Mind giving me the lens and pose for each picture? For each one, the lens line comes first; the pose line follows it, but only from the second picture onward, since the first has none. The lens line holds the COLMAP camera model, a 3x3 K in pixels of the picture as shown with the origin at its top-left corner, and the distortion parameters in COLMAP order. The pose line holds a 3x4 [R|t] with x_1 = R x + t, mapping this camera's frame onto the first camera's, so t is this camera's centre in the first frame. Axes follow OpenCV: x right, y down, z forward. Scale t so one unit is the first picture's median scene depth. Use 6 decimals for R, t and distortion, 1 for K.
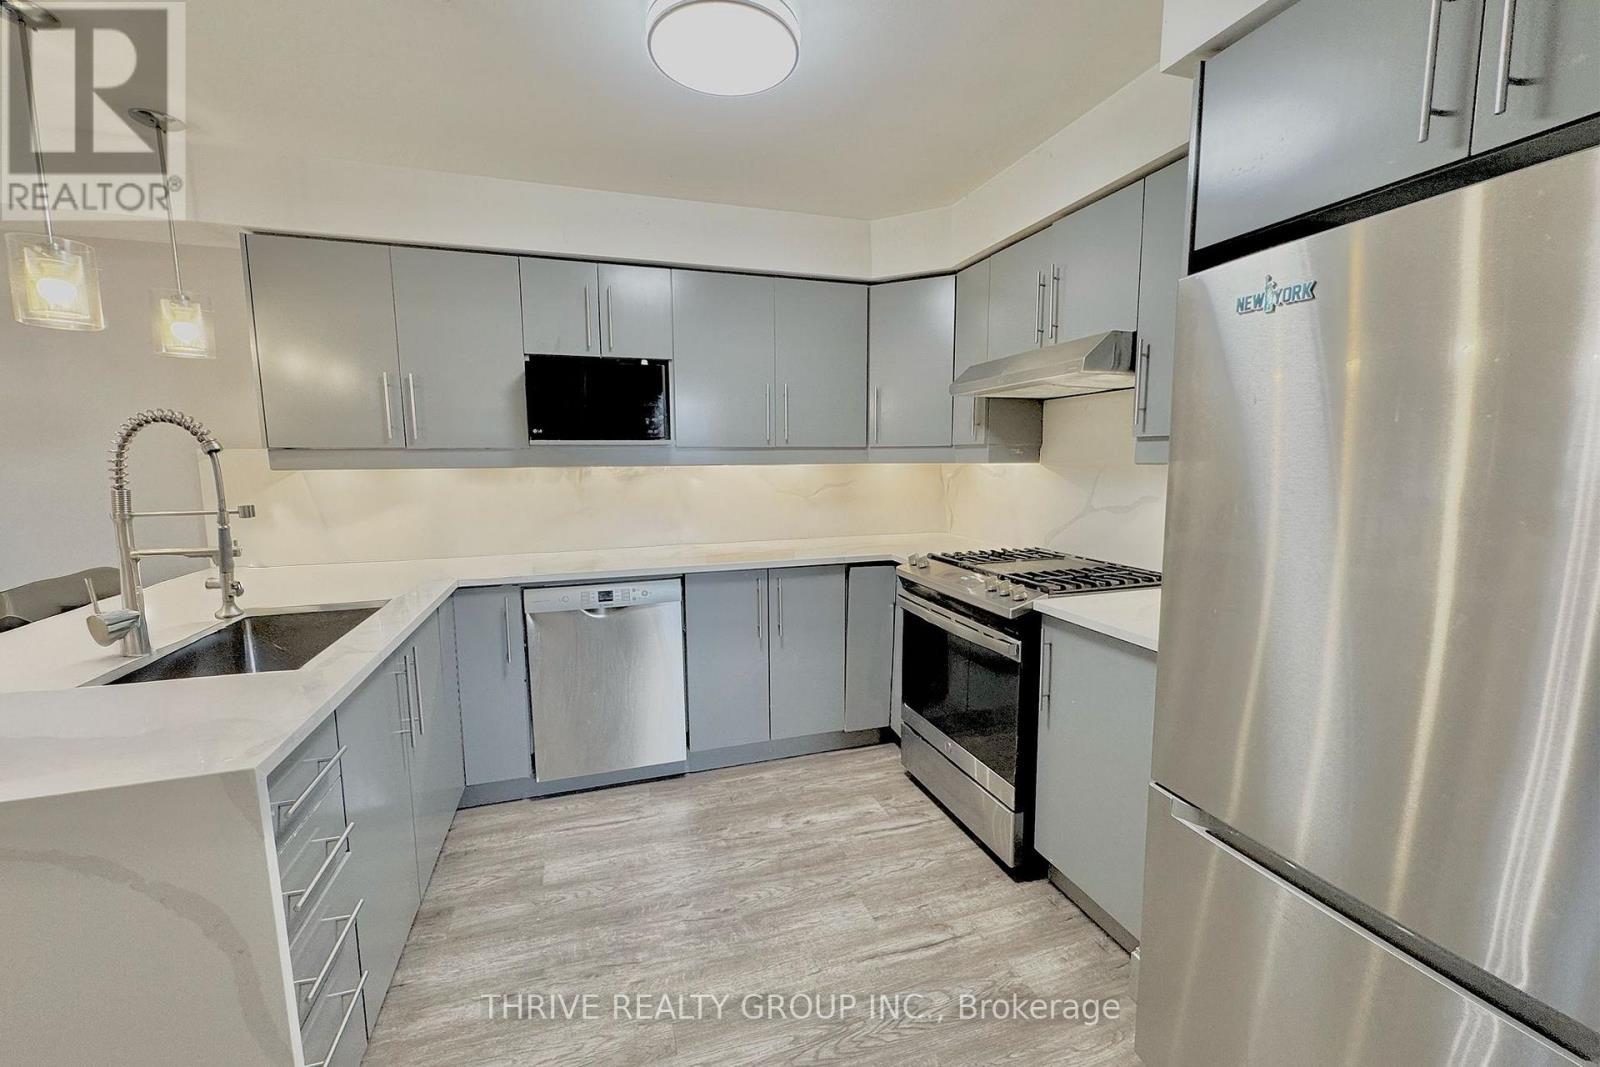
lens RADIAL K [[634.7, 0, 800.0], [0, 634.7, 533.5], [0, 0, 1]] dist [0.000901, 0.000063]
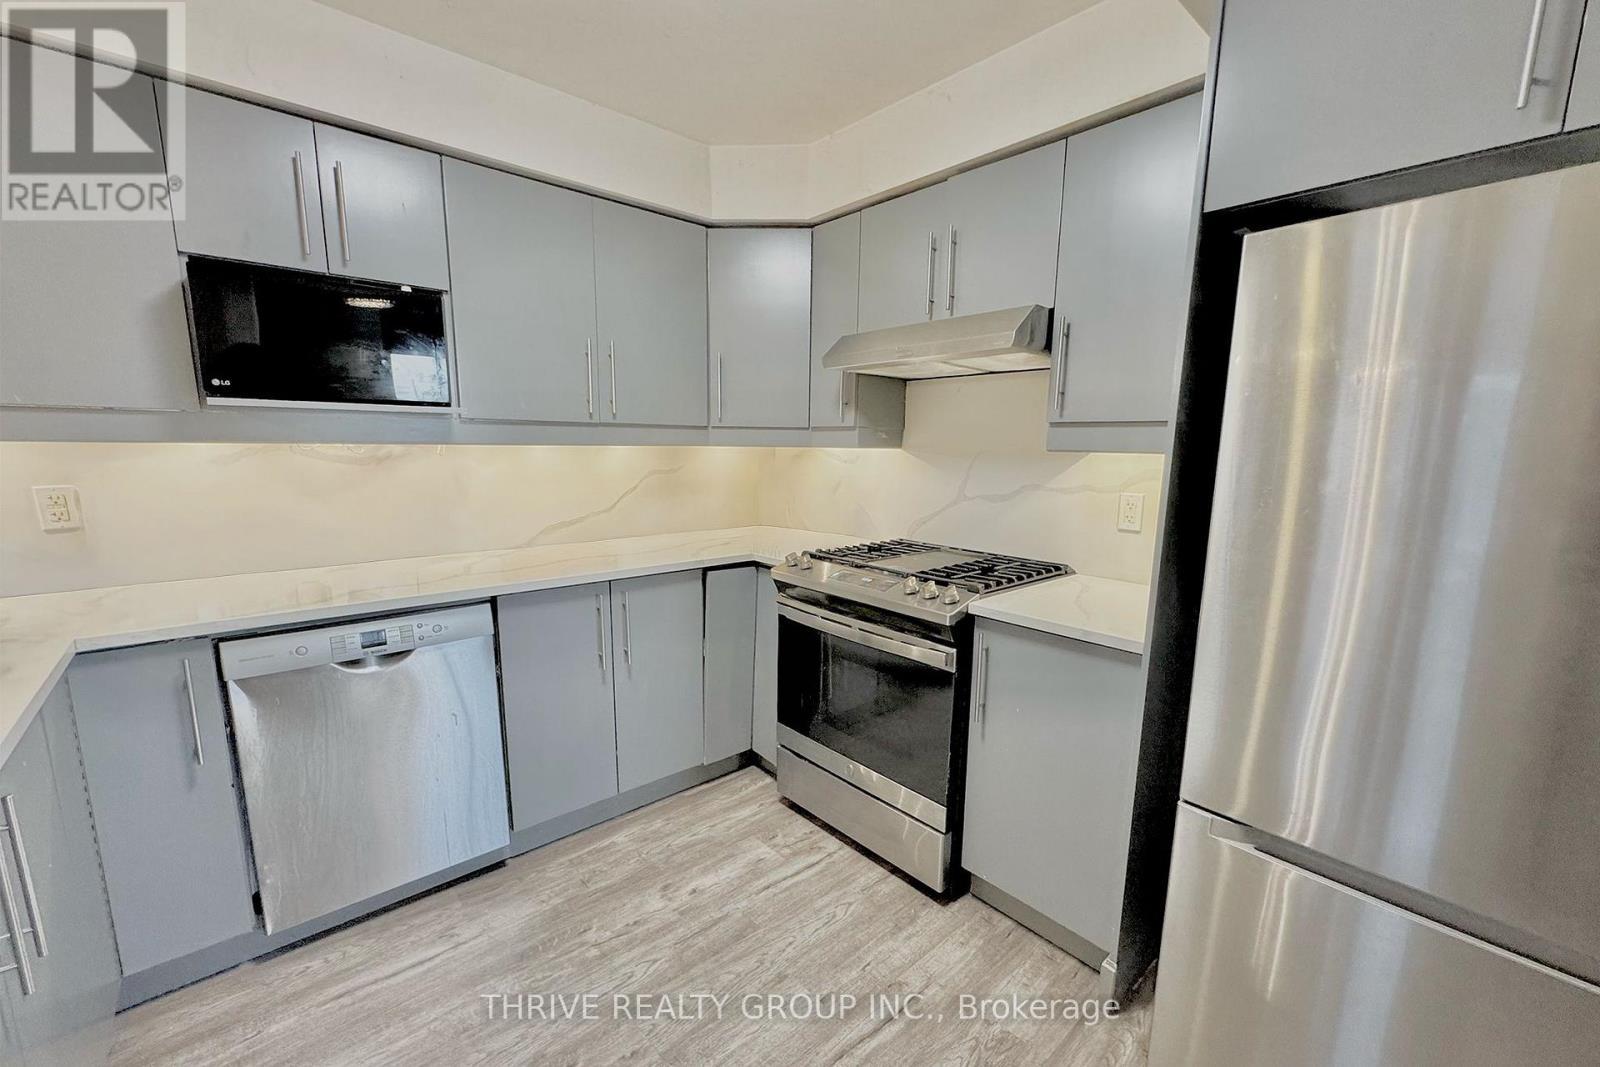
lens RADIAL K [[643.9, 0, 807.0], [0, 643.9, 556.5], [0, 0, 1]] dist [0.000269, 0.000017]
pose [[0.916332, -0.050594, 0.397210, -0.156120], [0.027825, 0.997633, 0.062881, -0.018260], [-0.399451, -0.046567, 0.915571, 0.204904]]
